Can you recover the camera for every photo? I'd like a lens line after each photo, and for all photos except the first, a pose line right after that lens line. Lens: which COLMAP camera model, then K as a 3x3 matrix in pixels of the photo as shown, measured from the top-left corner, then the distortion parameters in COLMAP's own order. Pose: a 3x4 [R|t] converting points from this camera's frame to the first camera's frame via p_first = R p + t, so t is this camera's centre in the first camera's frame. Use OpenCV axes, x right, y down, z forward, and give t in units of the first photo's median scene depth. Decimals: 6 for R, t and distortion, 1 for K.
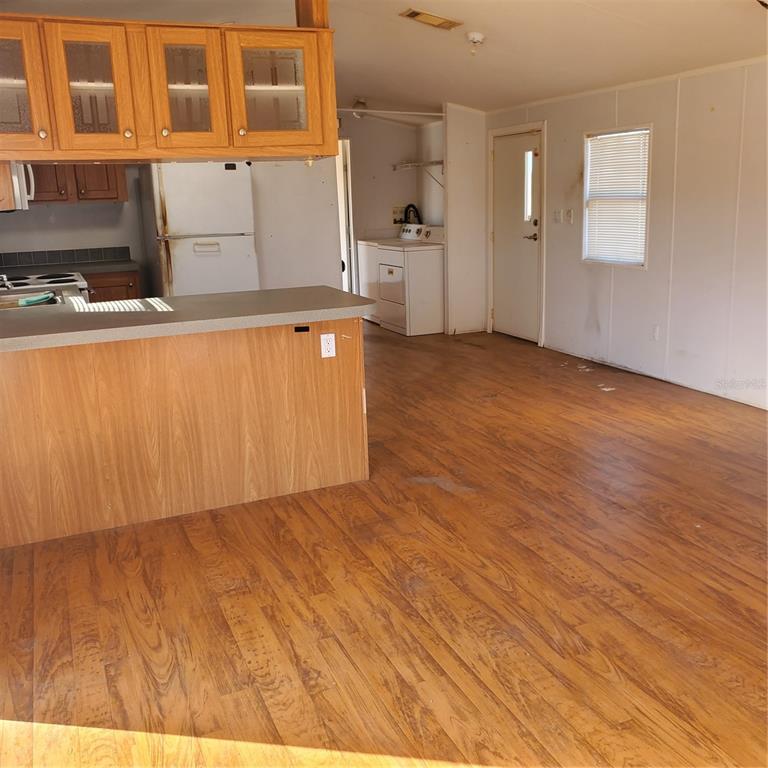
lens RADIAL K [[813.7, 0, 405.8], [0, 813.7, 375.4], [0, 0, 1]] dist [-0.002545, 0.000000]
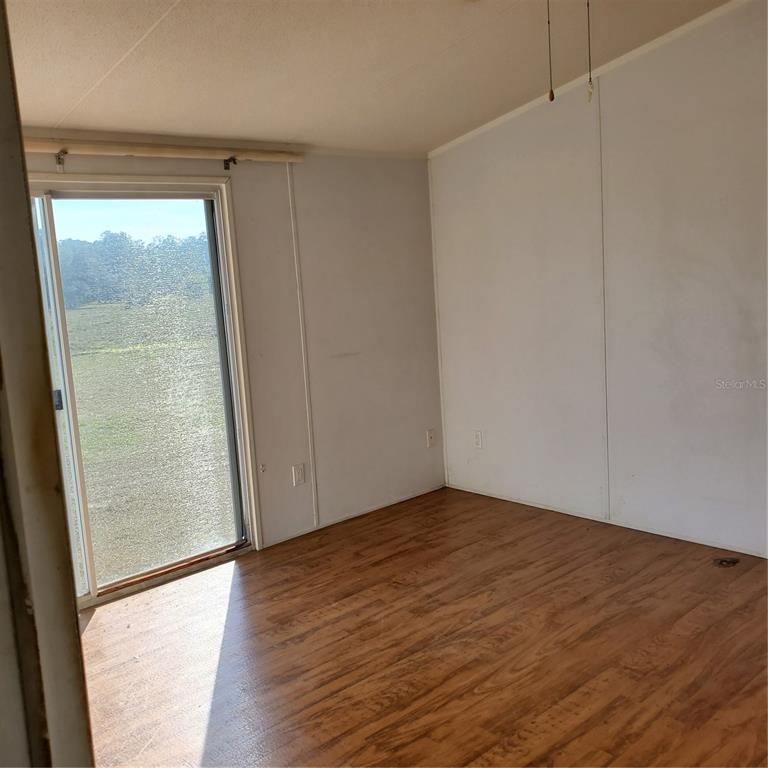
lens RADIAL K [[813.7, 0, 382.6], [0, 813.7, 382.9], [0, 0, 1]] dist [-0.002545, 0.000000]
pose [[0.319743, 0.159462, -0.933989, 0.986375], [-0.170943, 0.979270, 0.108672, -0.188185], [0.931957, 0.124912, 0.340373, 0.557280]]
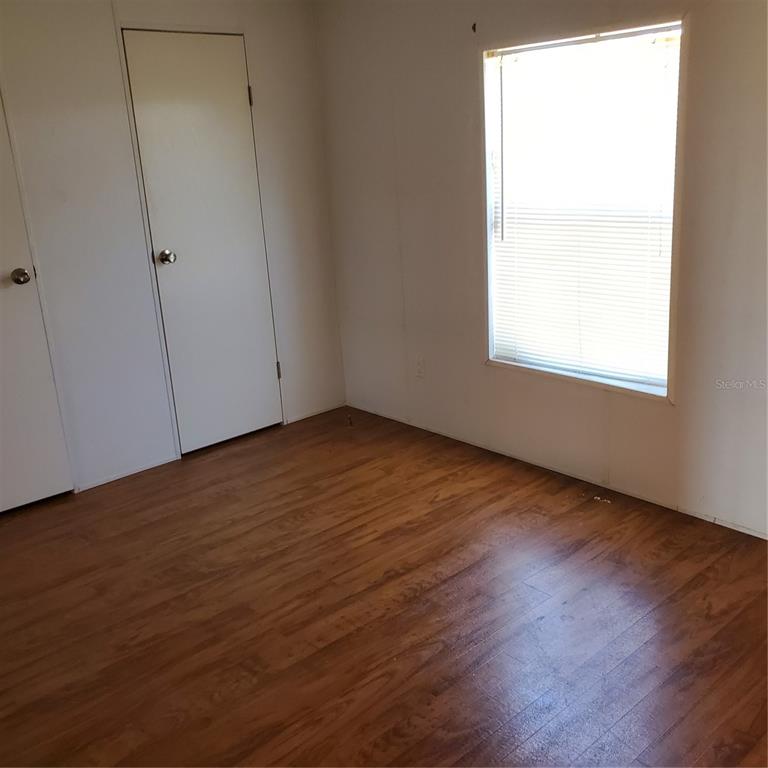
lens RADIAL K [[813.7, 0, 384.2], [0, 813.7, 384.3], [0, 0, 1]] dist [-0.002545, 0.000000]
pose [[-0.306509, -0.225621, 0.924742, -1.005407], [0.287258, 0.904282, 0.315842, -0.219979], [-0.907488, 0.362448, -0.212359, 1.034957]]
